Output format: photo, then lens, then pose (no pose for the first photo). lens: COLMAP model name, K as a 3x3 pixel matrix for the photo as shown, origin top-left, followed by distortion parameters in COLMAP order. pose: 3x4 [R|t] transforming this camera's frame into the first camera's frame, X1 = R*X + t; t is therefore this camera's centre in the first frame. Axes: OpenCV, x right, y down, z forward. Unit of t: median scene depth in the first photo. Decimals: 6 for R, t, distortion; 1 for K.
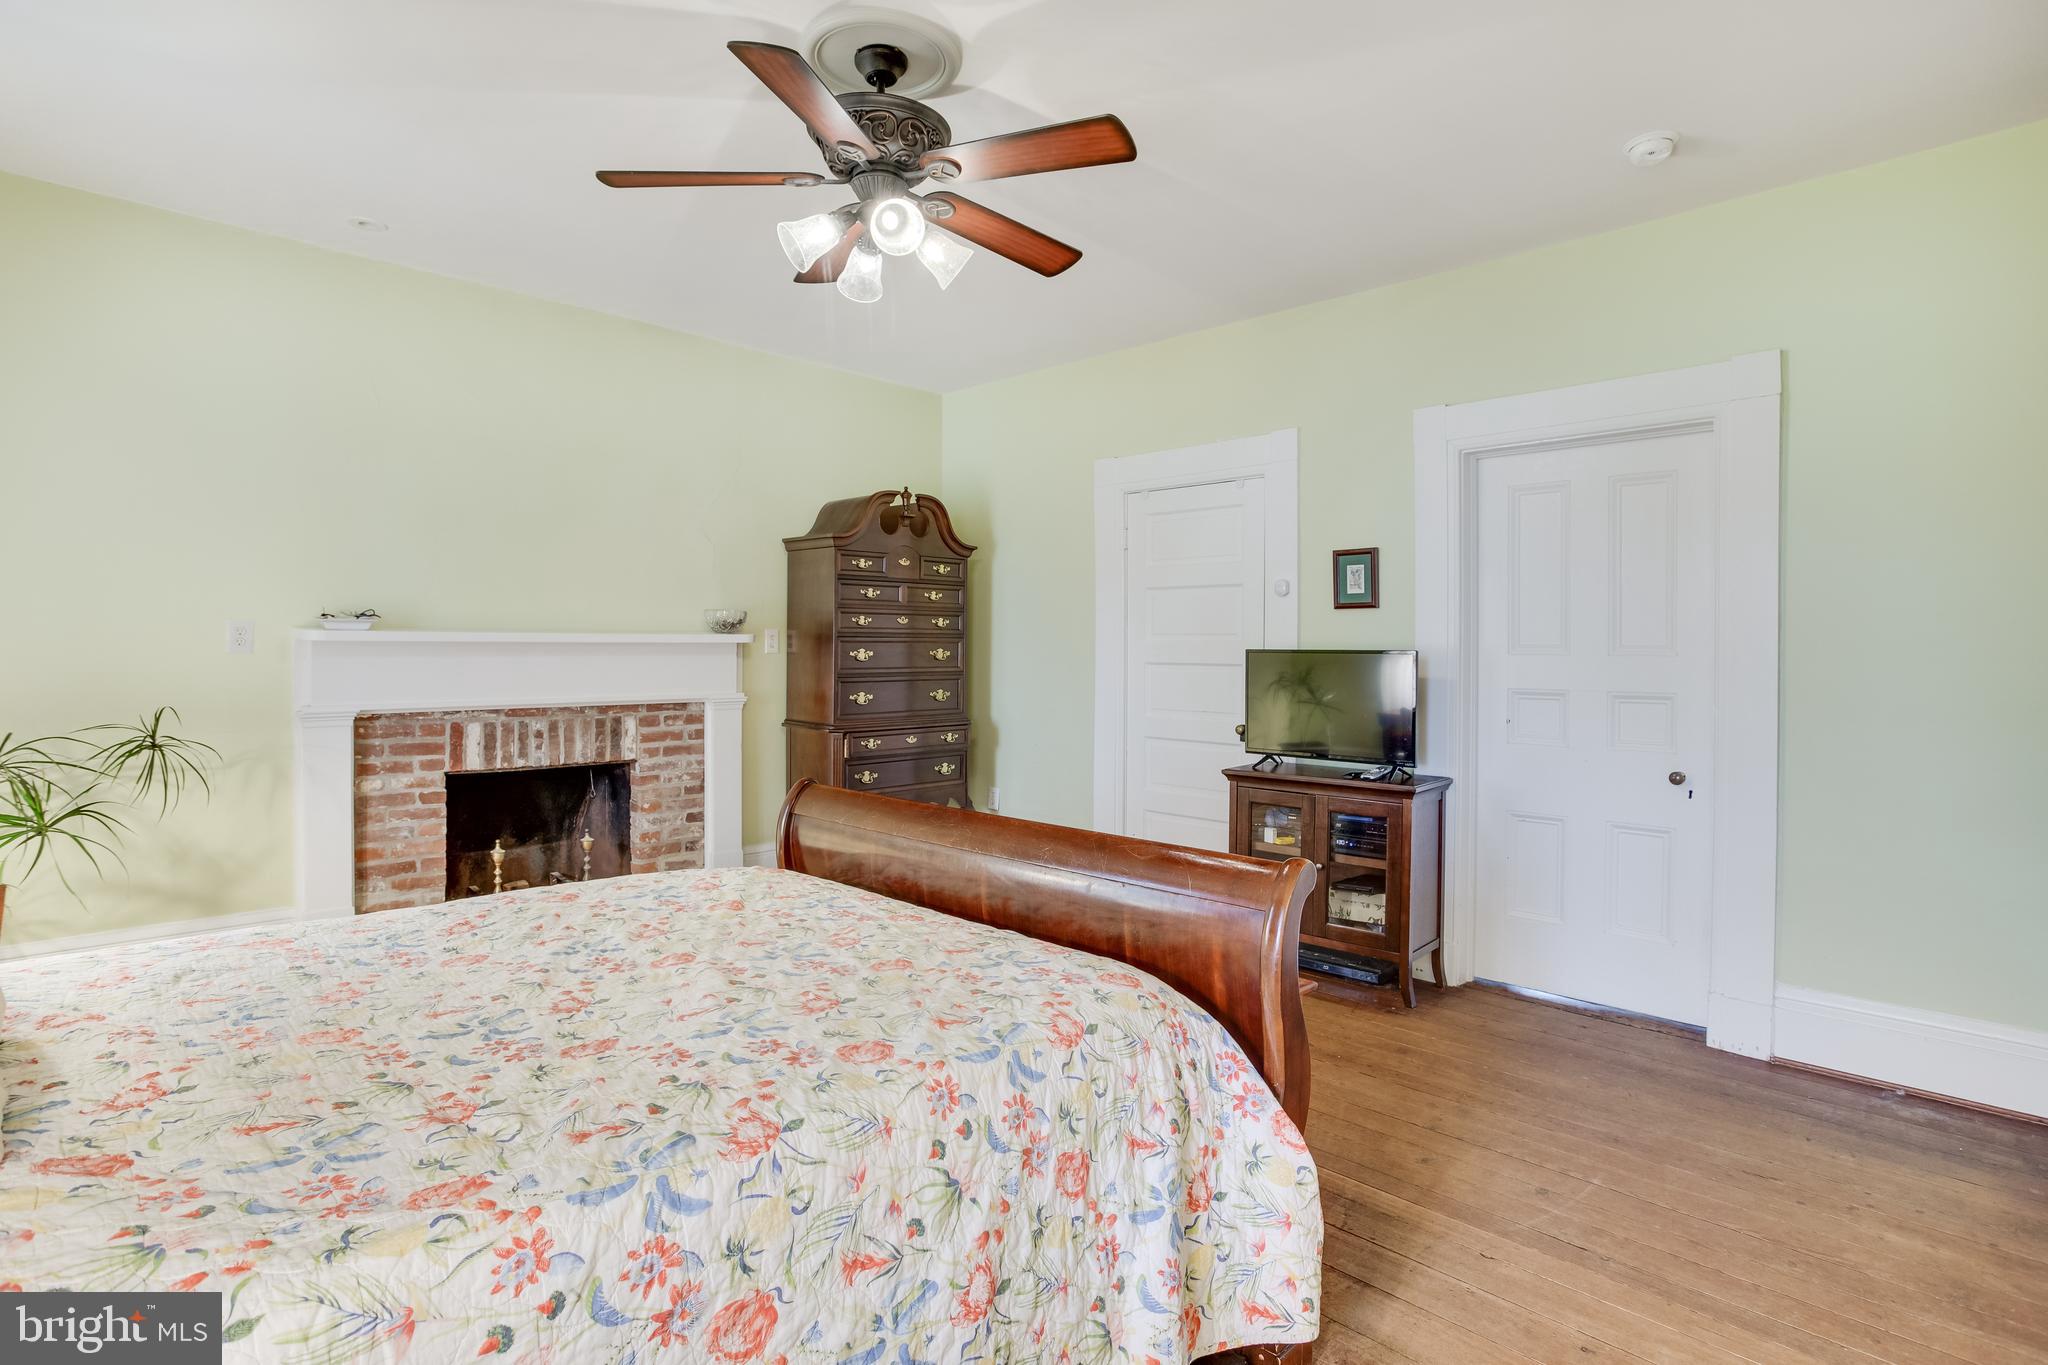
lens RADIAL K [[1019.1, 0, 1032.5], [0, 1019.1, 652.4], [0, 0, 1]] dist [-0.064010, 0.038577]
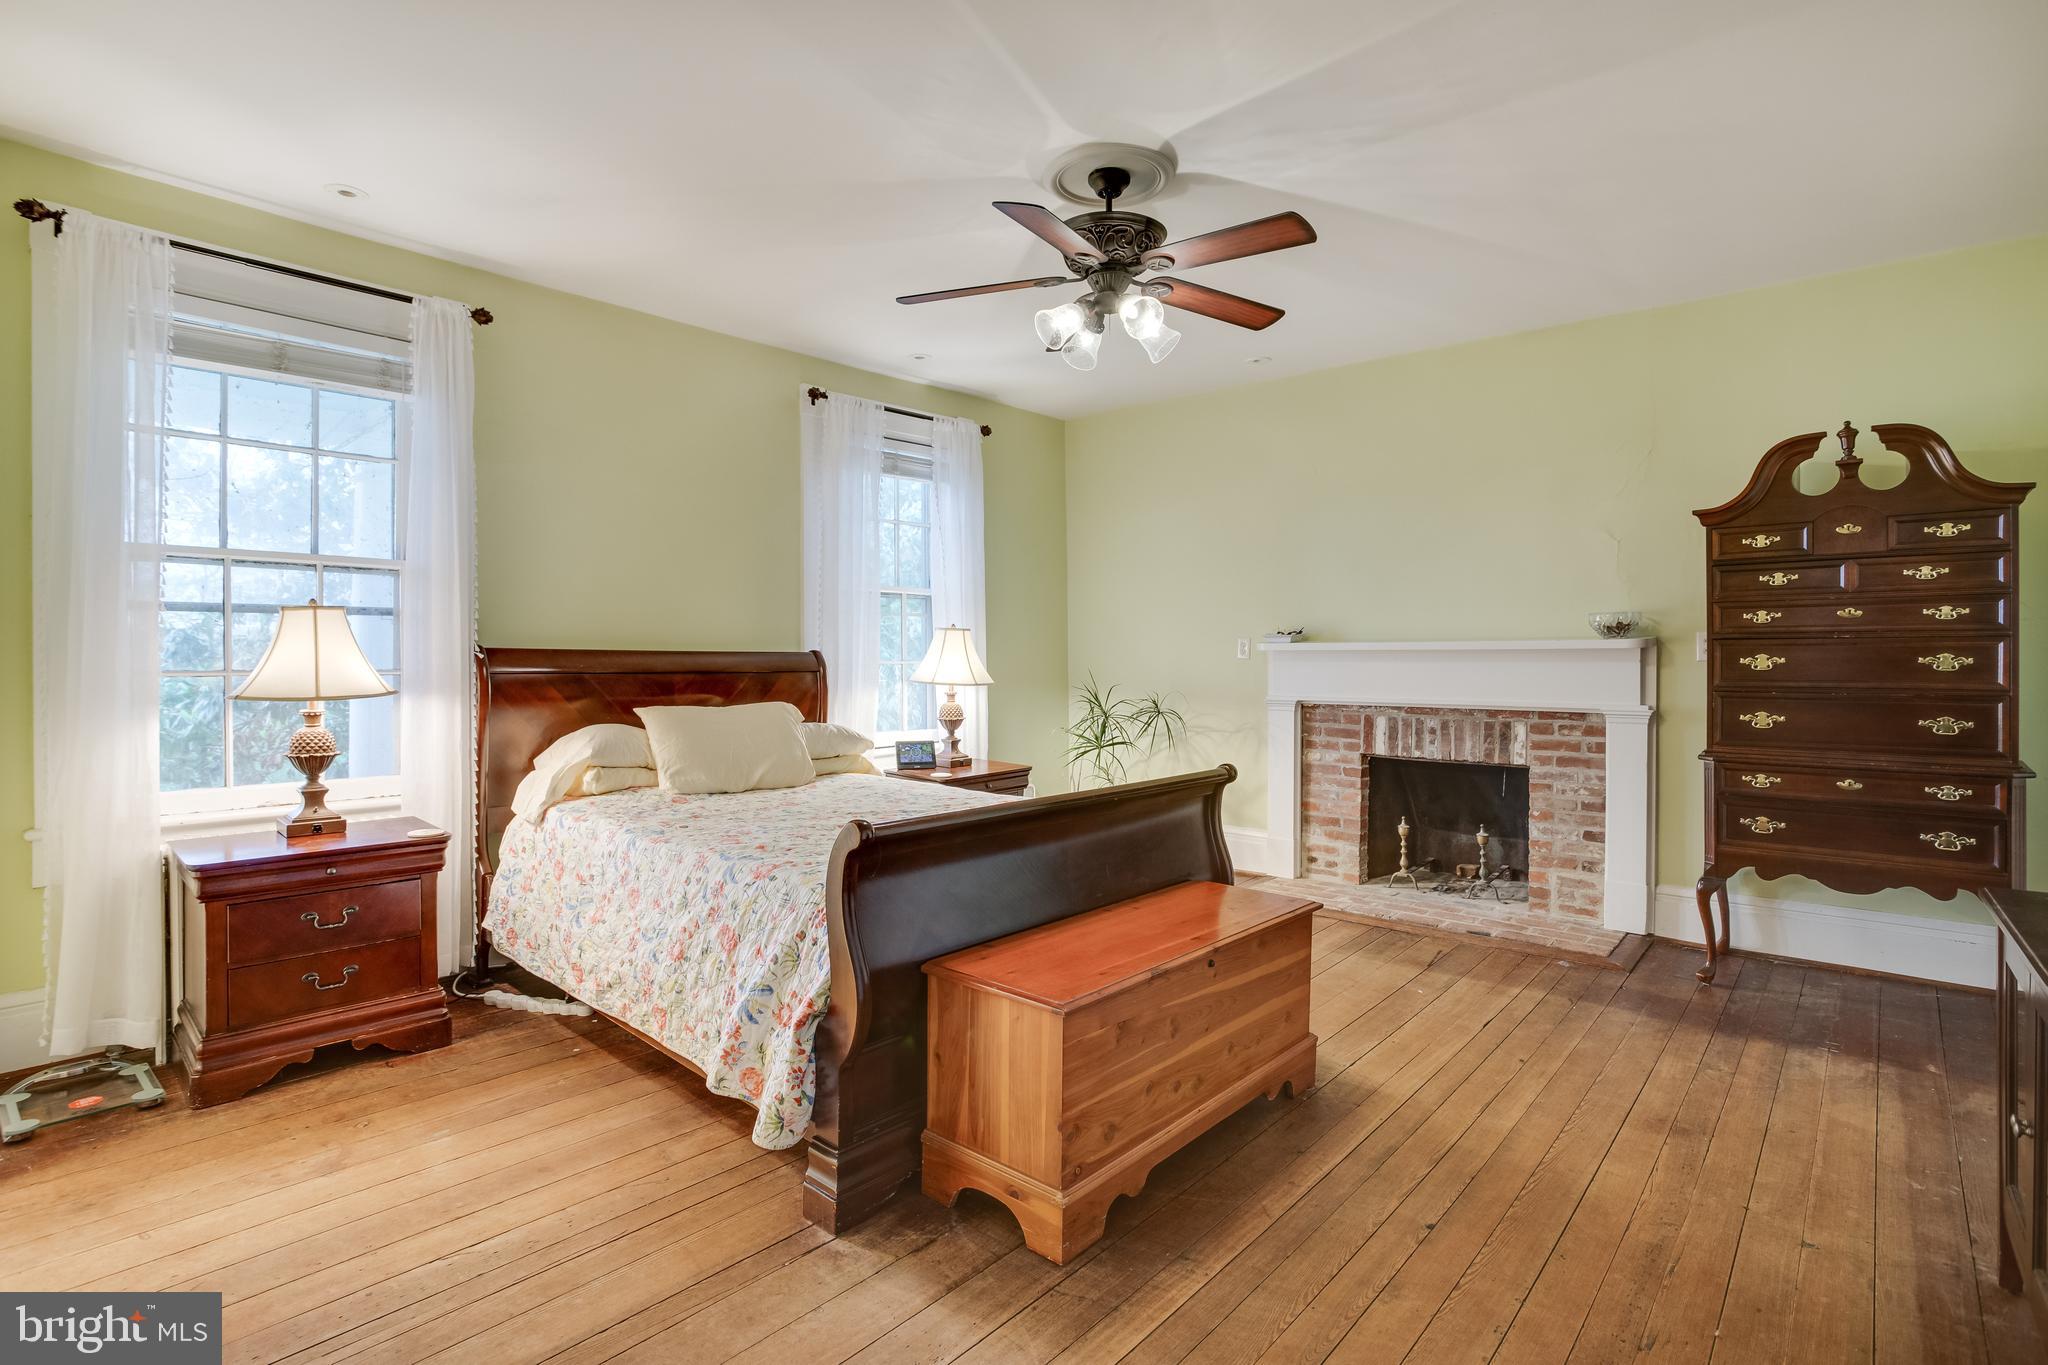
lens RADIAL K [[1019.1, 0, 1032.5], [0, 1019.1, 652.4], [0, 0, 1]] dist [-0.064010, 0.038577]
pose [[0.051666, -0.009957, -0.998615, 0.629127], [-0.007765, 0.999916, -0.010372, 0.007895], [0.998634, 0.008290, 0.051584, 0.487657]]
